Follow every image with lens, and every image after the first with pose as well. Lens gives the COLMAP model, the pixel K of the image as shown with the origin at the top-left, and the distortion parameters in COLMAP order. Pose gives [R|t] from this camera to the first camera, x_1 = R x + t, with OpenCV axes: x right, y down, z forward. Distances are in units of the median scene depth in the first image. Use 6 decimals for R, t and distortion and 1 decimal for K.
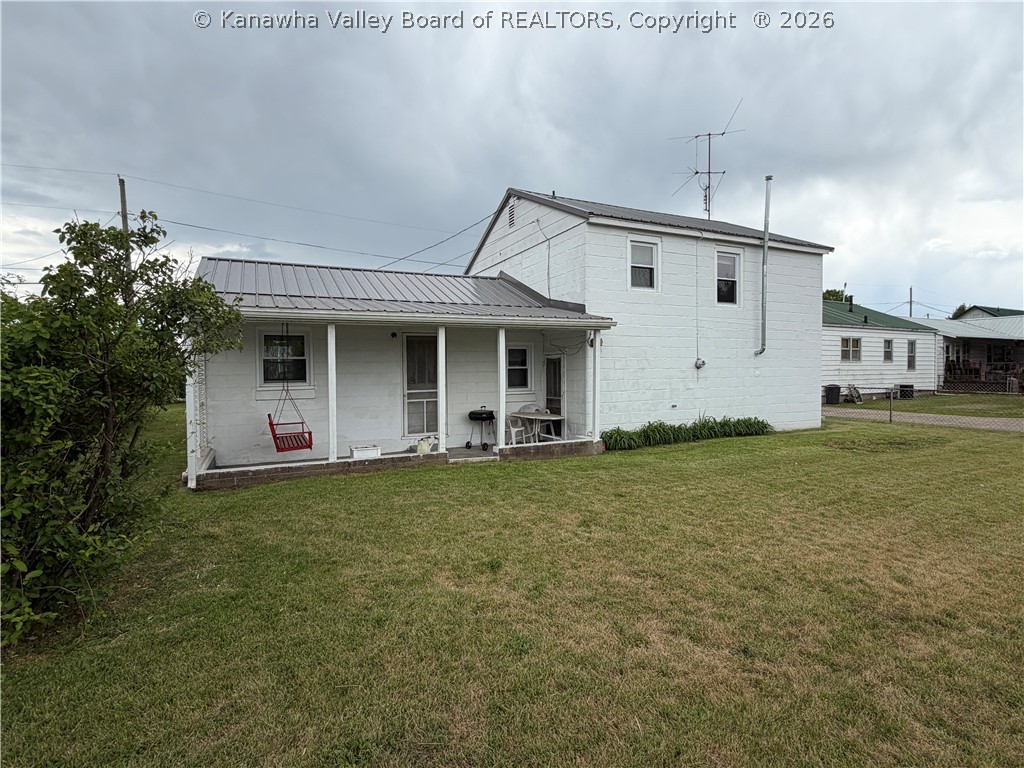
lens RADIAL K [[508.6, 0, 509.7], [0, 508.6, 381.1], [0, 0, 1]] dist [-0.007230, 0.000919]
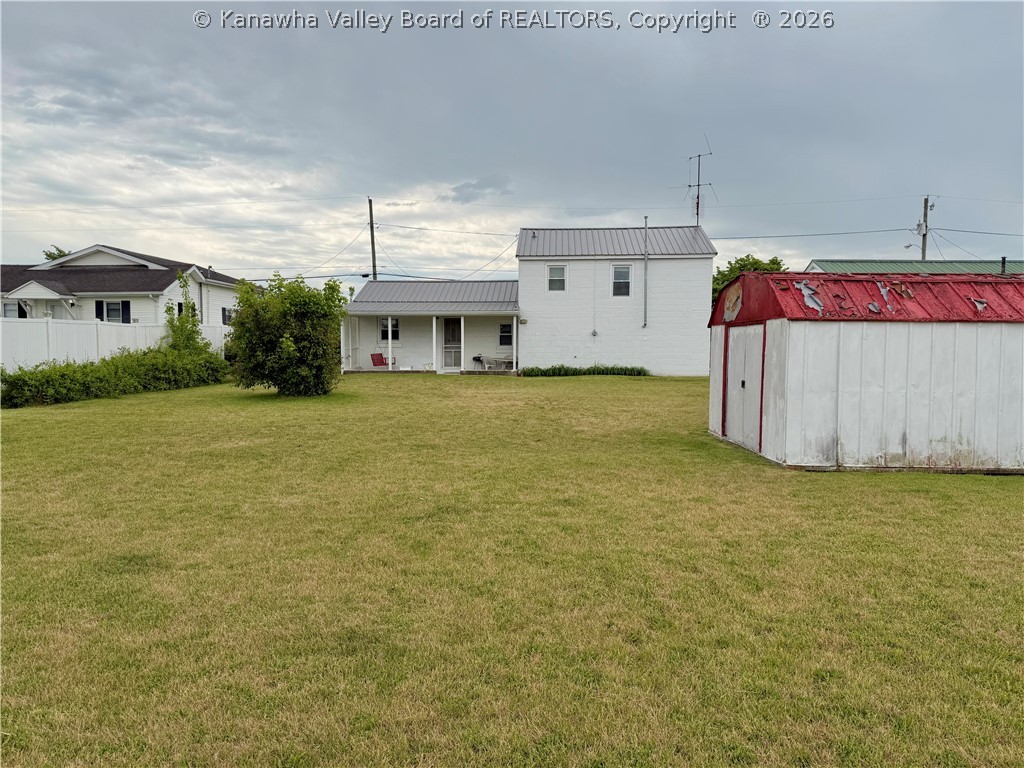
lens RADIAL K [[718.2, 0, 511.0], [0, 718.2, 386.3], [0, 0, 1]] dist [0.001663, 0.000158]
pose [[0.864460, 0.042300, -0.500919, 1.719407], [-0.019717, 0.998540, 0.050295, 0.037791], [0.502315, -0.033602, 0.864032, -1.584987]]
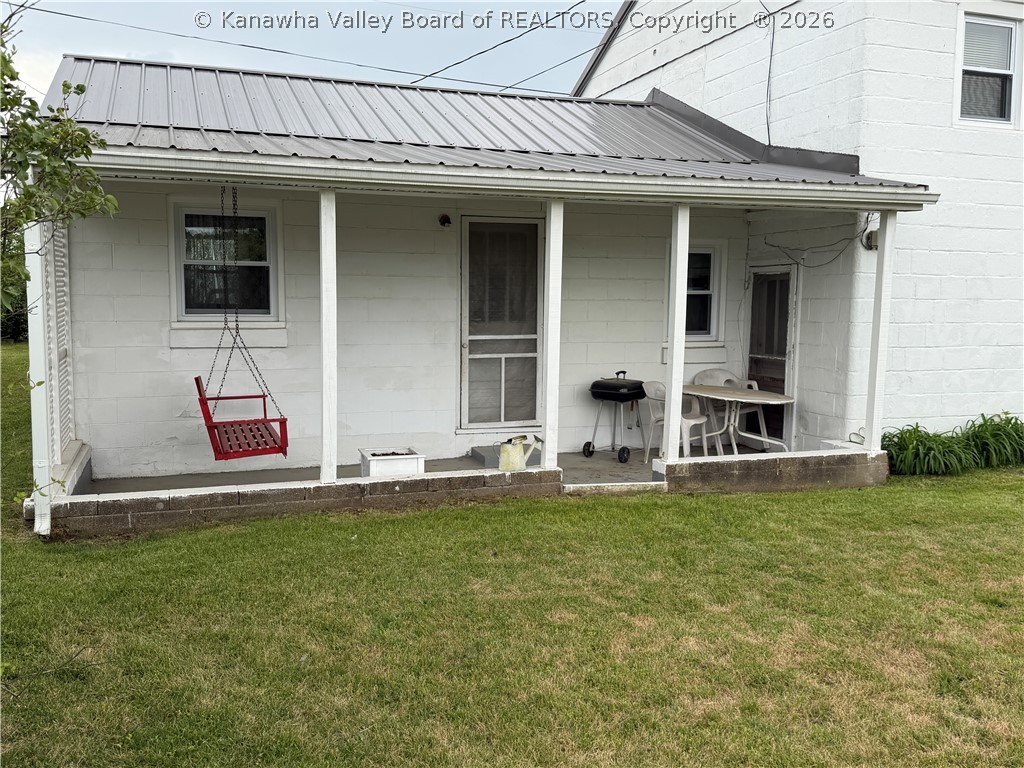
lens RADIAL K [[933.3, 0, 516.6], [0, 933.3, 381.9], [0, 0, 1]] dist [0.029575, 0.000000]
pose [[0.993876, 0.030857, -0.106110, -0.068363], [-0.022937, 0.996915, 0.075069, -0.005135], [0.108099, -0.072175, 0.991517, 0.131042]]
